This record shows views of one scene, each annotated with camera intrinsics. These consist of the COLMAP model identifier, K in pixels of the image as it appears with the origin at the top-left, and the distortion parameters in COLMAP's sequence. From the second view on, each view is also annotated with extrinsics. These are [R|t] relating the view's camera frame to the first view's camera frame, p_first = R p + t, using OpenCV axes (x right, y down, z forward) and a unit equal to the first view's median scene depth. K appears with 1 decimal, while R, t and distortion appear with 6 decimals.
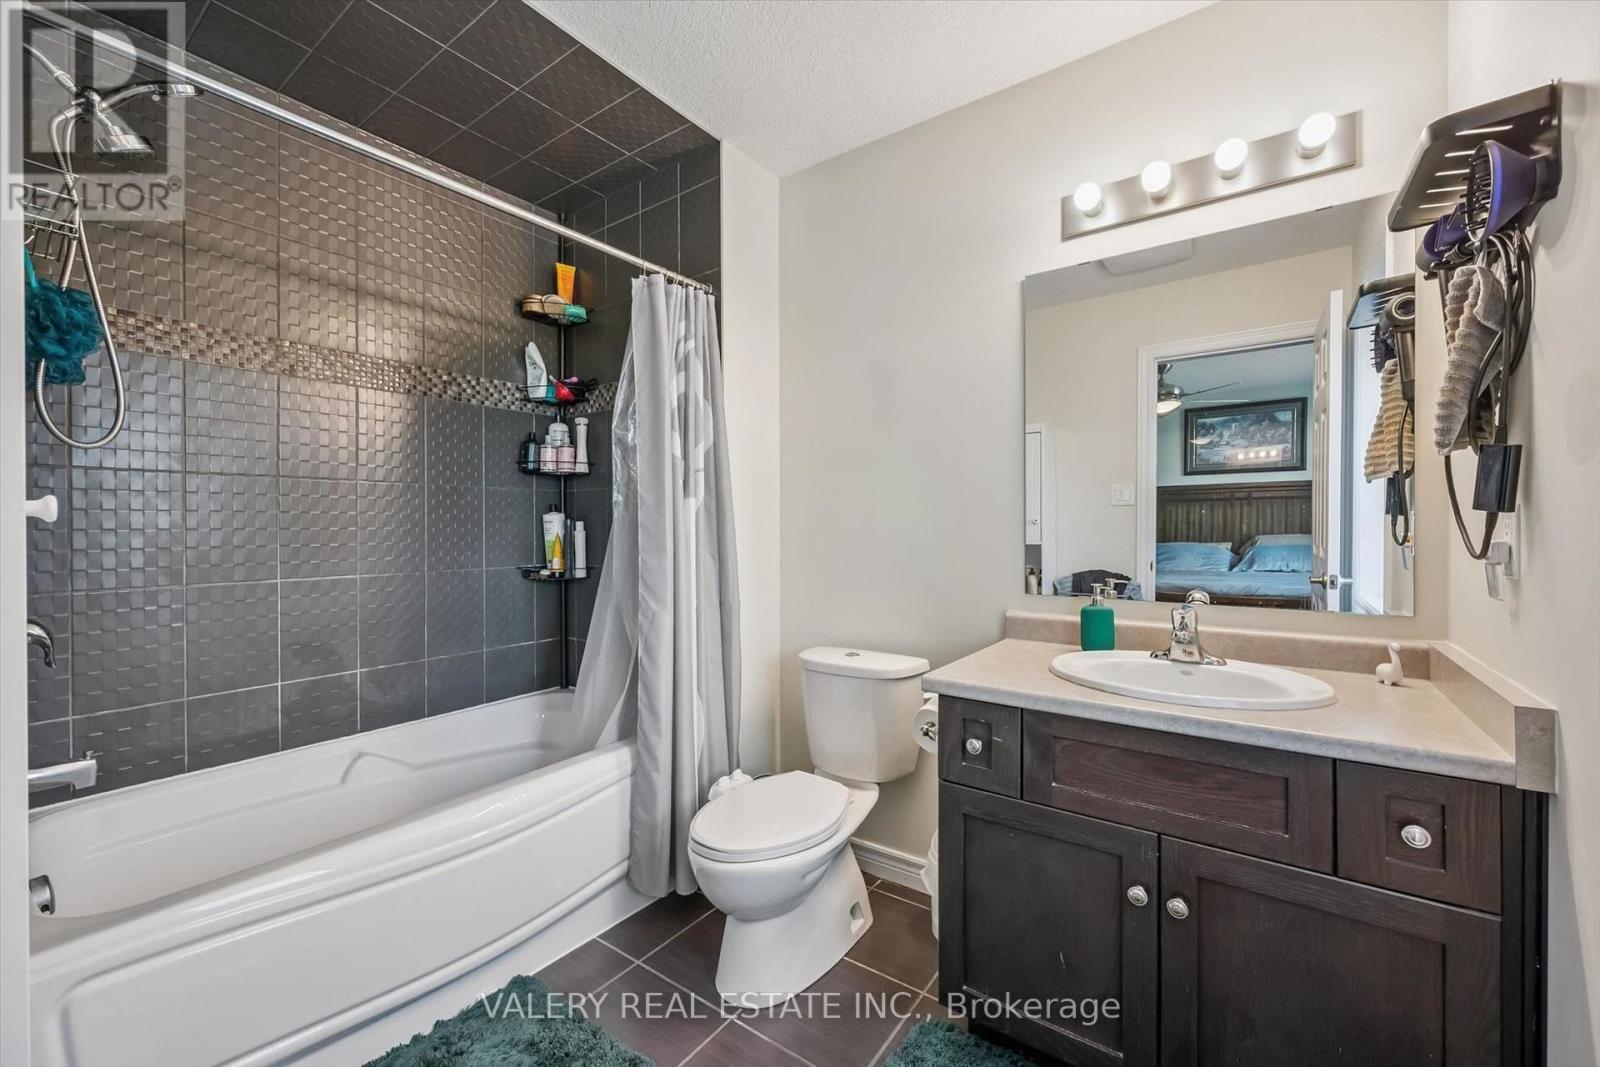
lens RADIAL K [[639.9, 0, 797.6], [0, 639.9, 528.8], [0, 0, 1]] dist [0.001230, 0.000068]
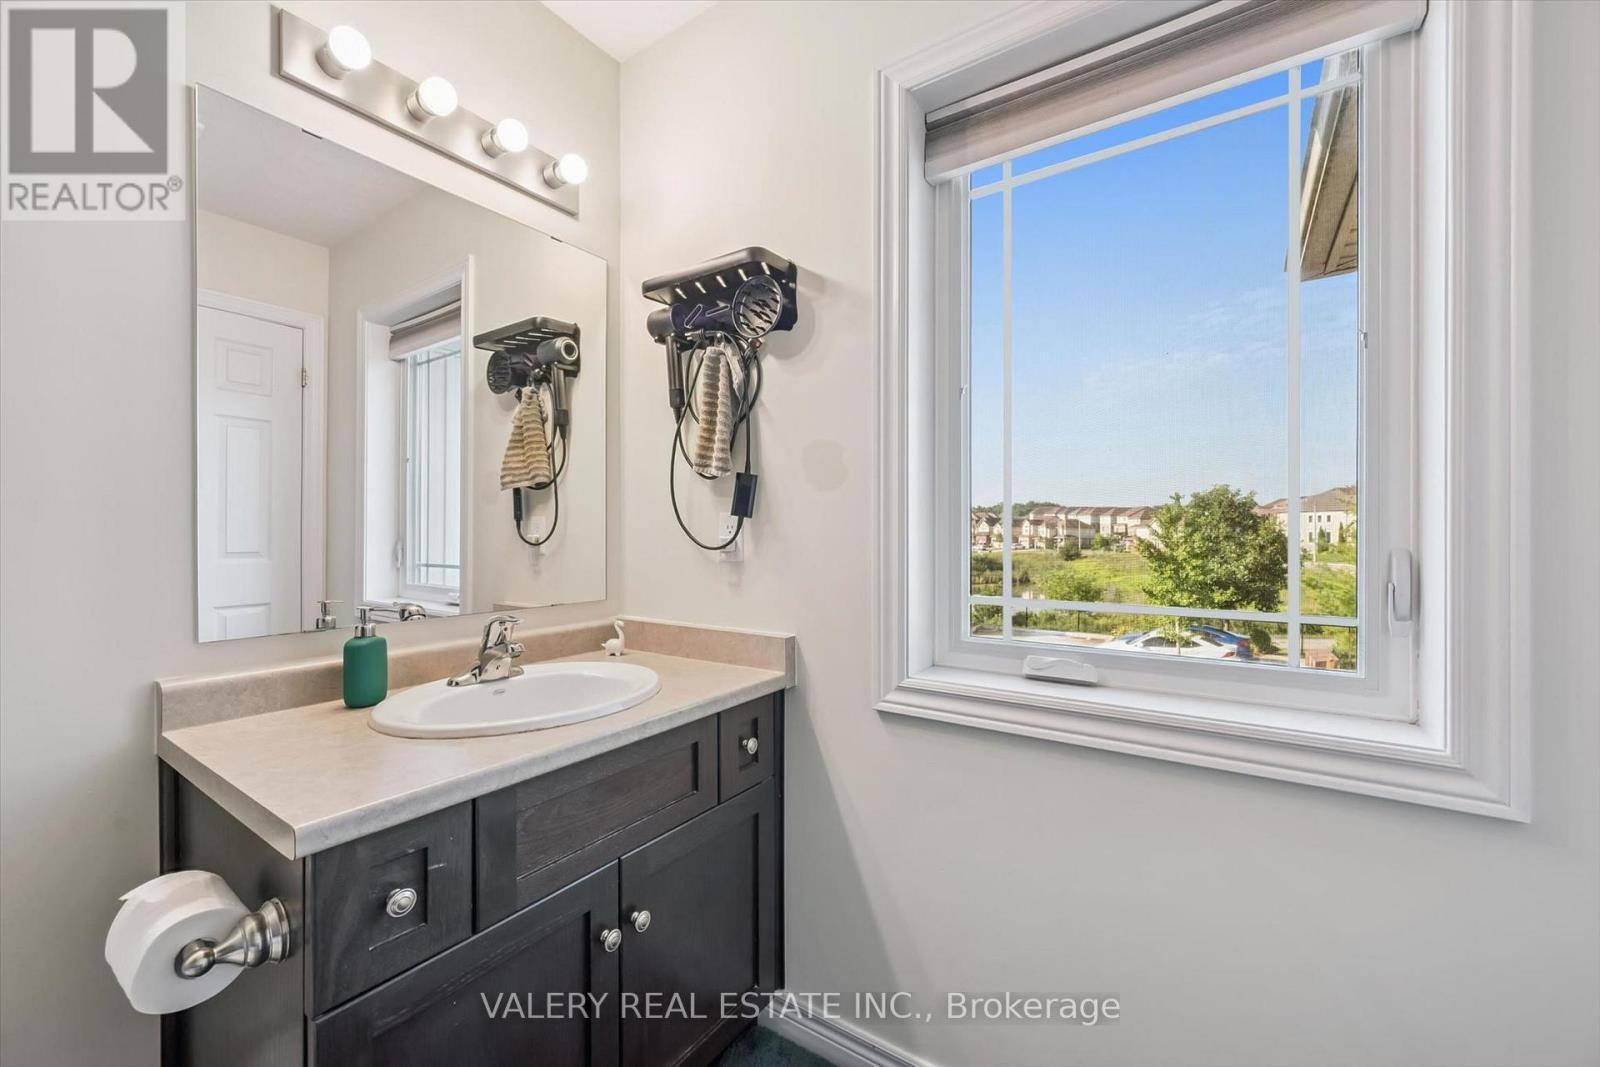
lens RADIAL K [[632.6, 0, 802.1], [0, 632.6, 541.5], [0, 0, 1]] dist [-0.000936, -0.000079]
pose [[-0.039617, -0.007668, 0.999185, -0.310755], [0.002615, 0.999966, 0.007778, 0.013618], [-0.999212, 0.002921, -0.039596, 0.684517]]
